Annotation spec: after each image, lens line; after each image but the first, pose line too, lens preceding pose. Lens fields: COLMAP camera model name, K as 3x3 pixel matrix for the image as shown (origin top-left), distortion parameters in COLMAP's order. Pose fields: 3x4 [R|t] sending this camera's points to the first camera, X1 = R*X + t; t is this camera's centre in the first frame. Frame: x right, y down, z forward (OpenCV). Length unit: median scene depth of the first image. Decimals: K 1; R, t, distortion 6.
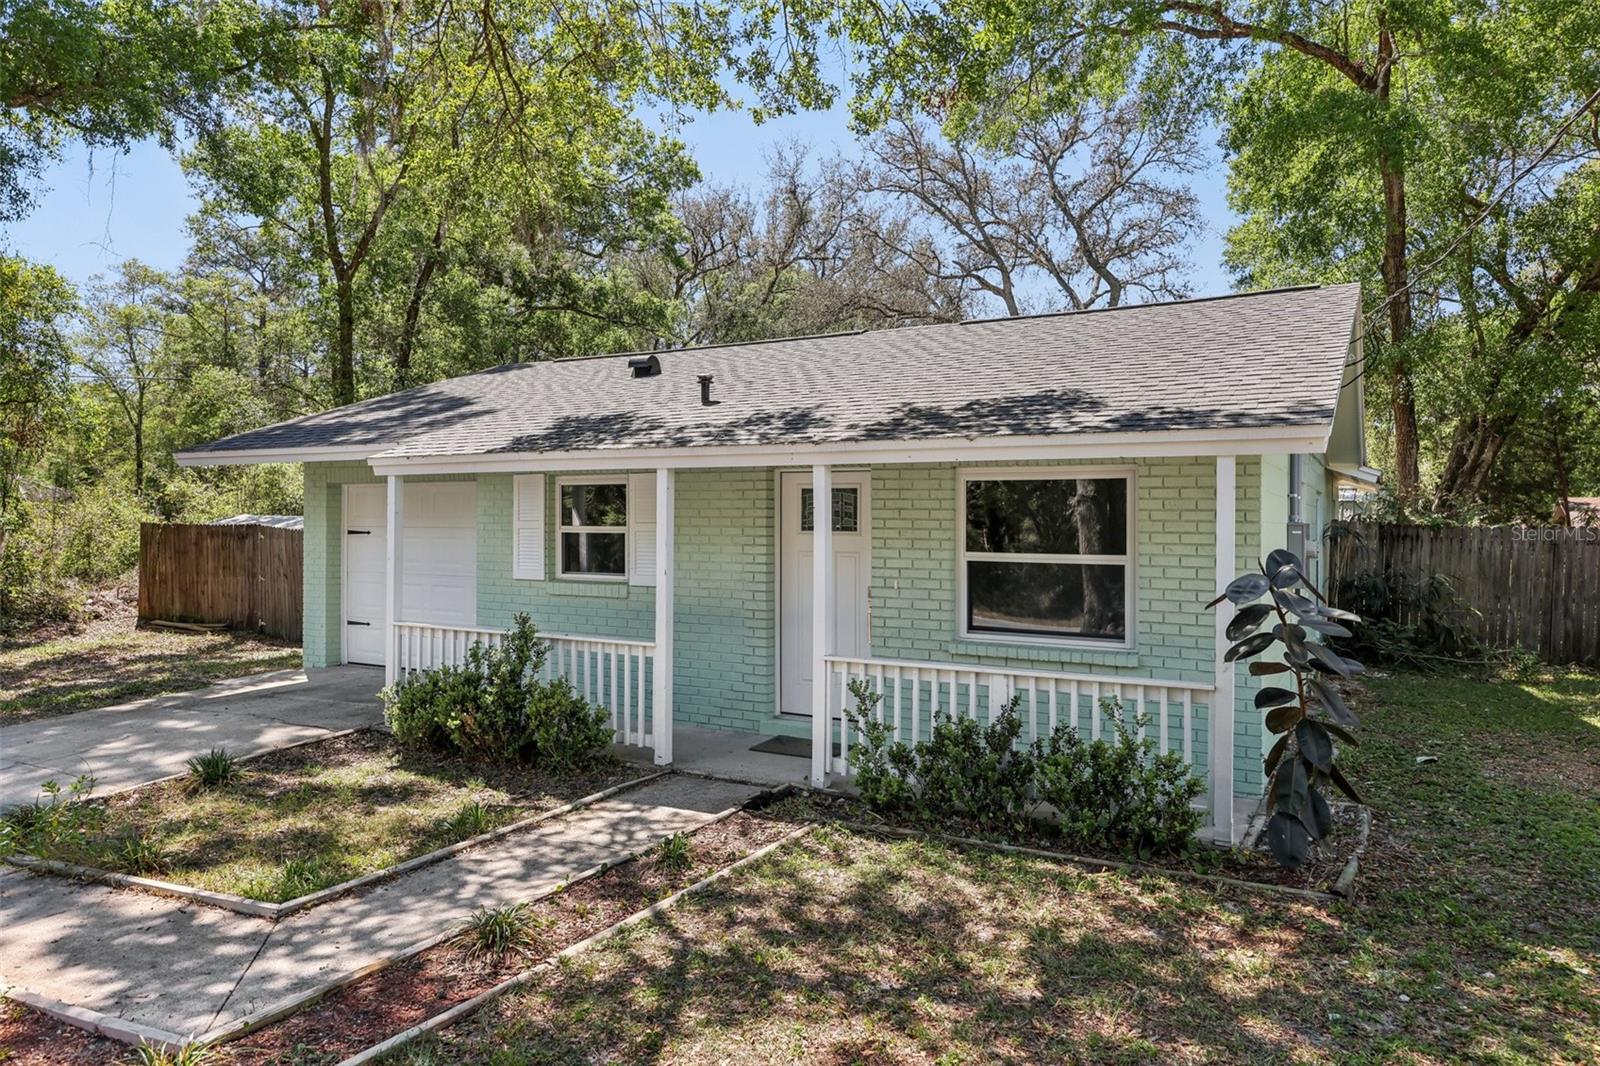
lens RADIAL K [[1083.3, 0, 799.7], [0, 1083.3, 474.2], [0, 0, 1]] dist [-0.004116, 0.048598]
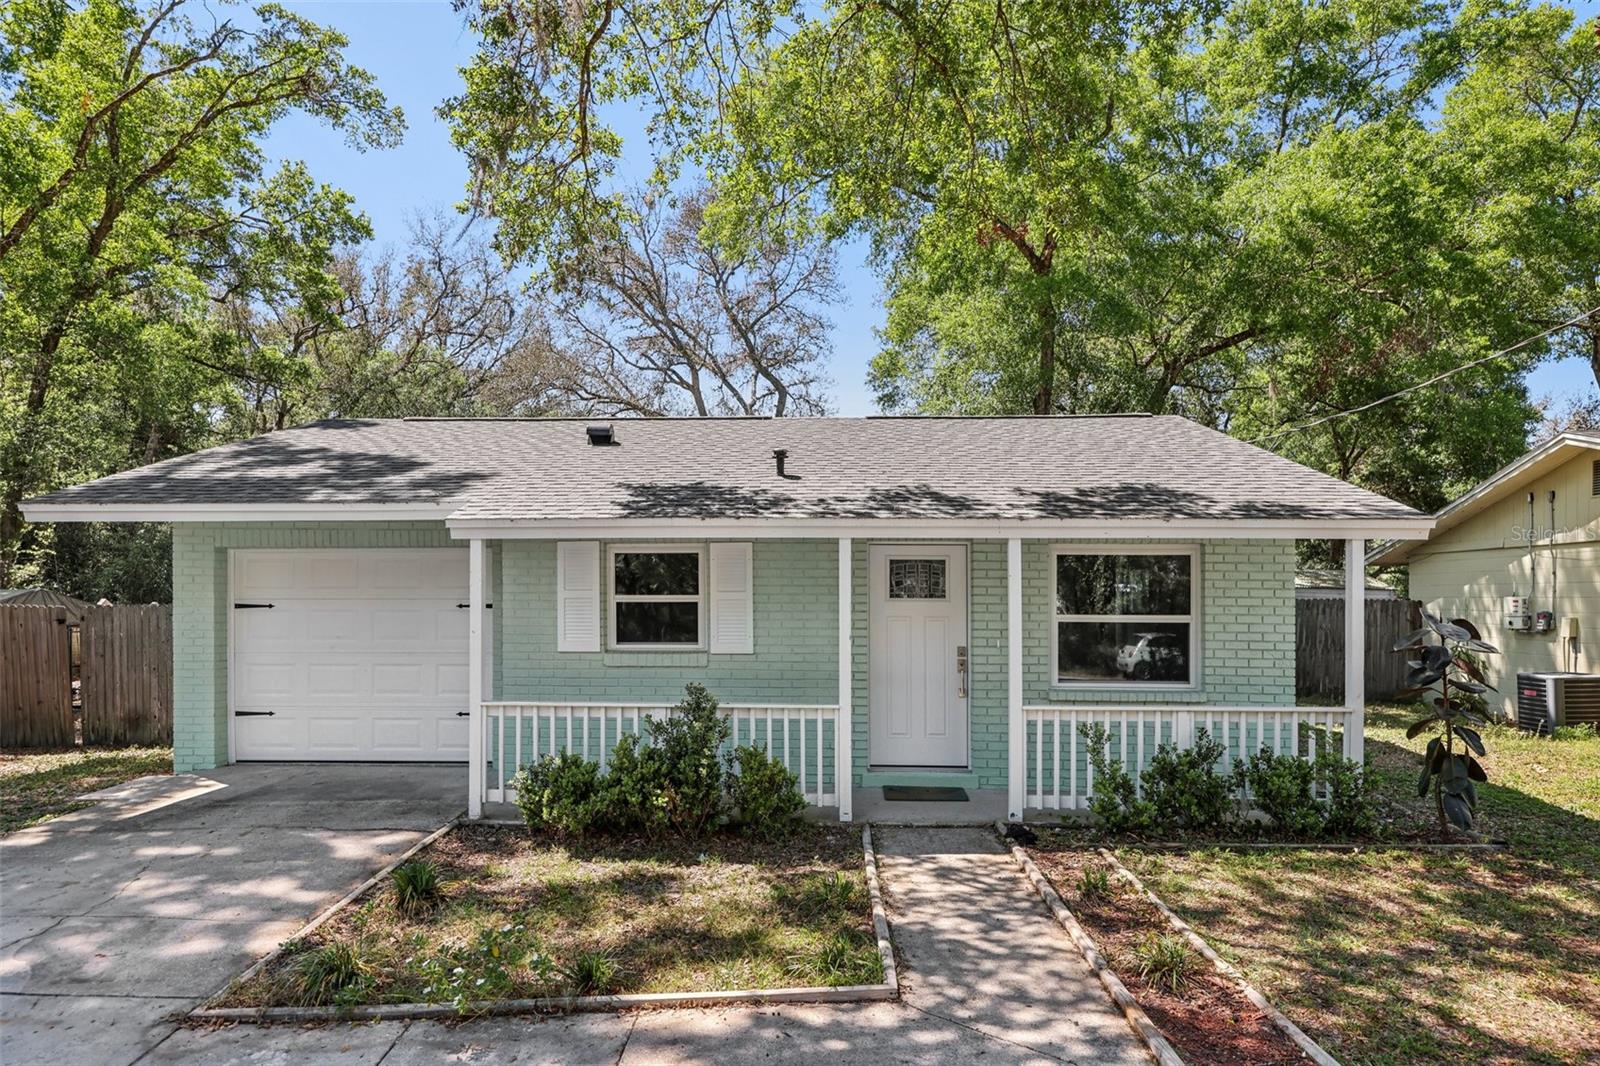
lens RADIAL K [[994.4, 0, 800.0], [0, 994.4, 533.0], [0, 0, 1]] dist [0.015685, -0.002748]
pose [[0.878848, 0.025659, 0.476411, -0.619567], [-0.016500, 0.999590, -0.023398, 0.012507], [-0.476817, 0.012703, 0.878911, 0.171286]]
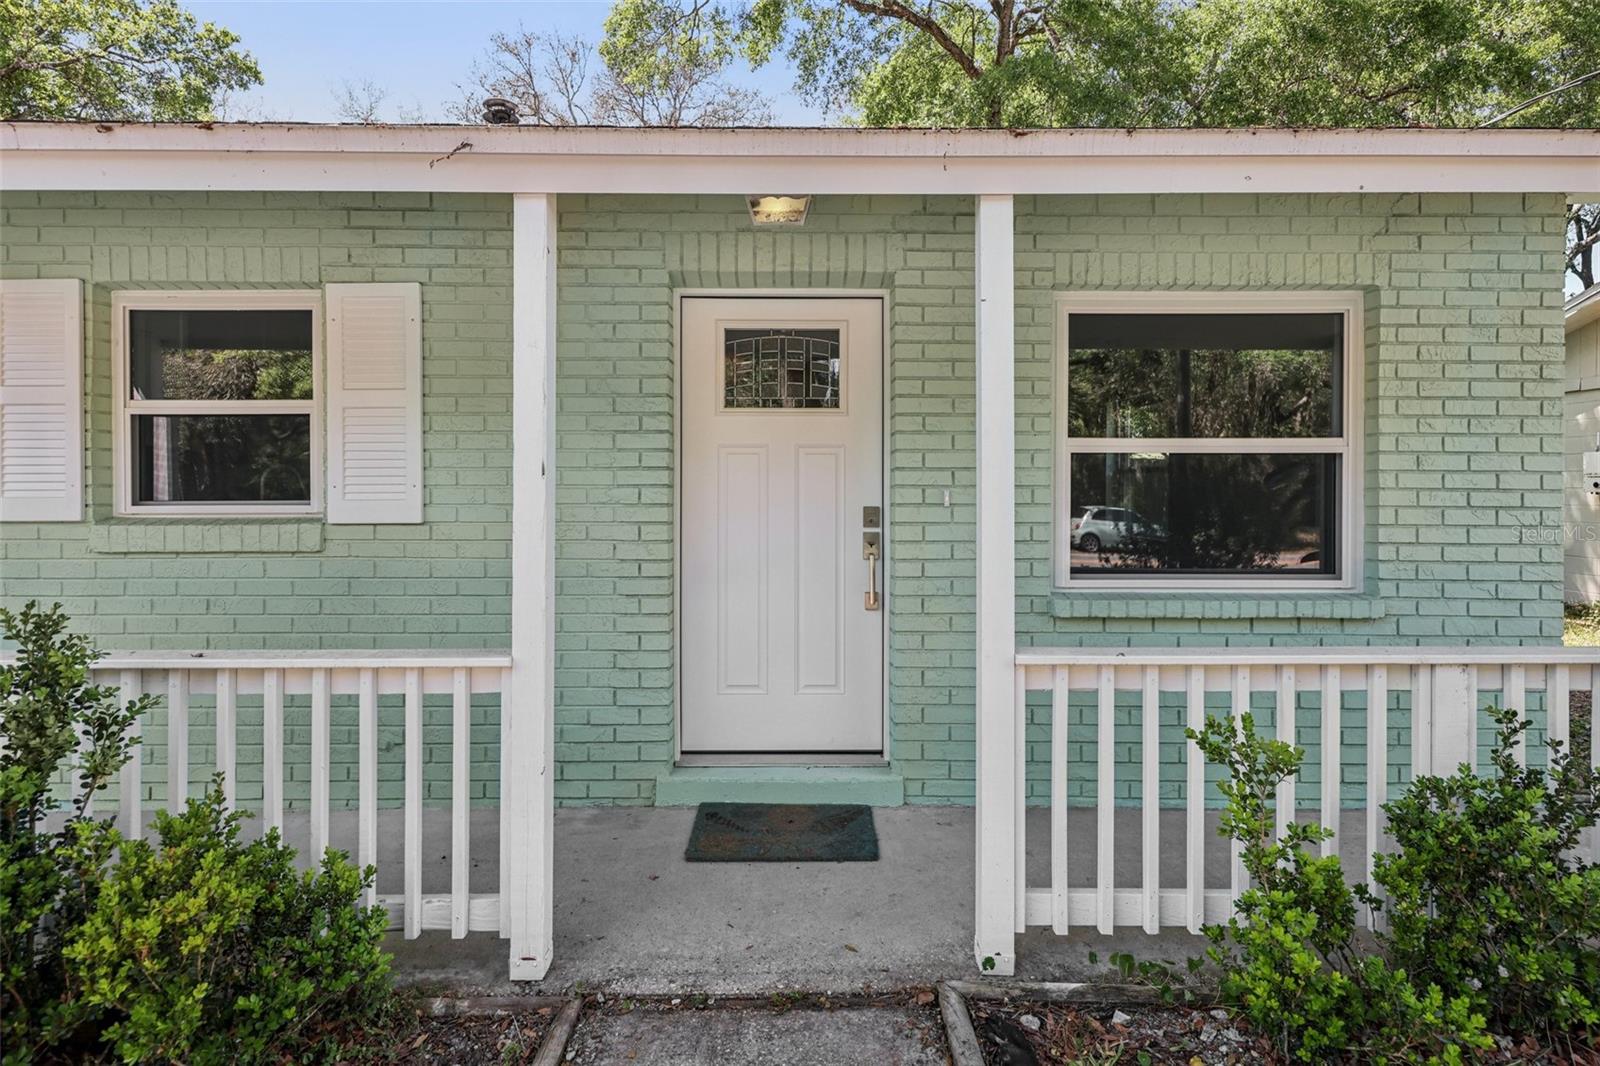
lens RADIAL K [[834.8, 0, 801.8], [0, 834.8, 460.6], [0, 0, 1]] dist [0.005729, 0.000216]
pose [[0.863431, 0.008216, 0.504400, -0.191371], [-0.013460, 0.999887, 0.006753, 0.082895], [-0.504288, -0.012620, 0.863443, 0.690418]]
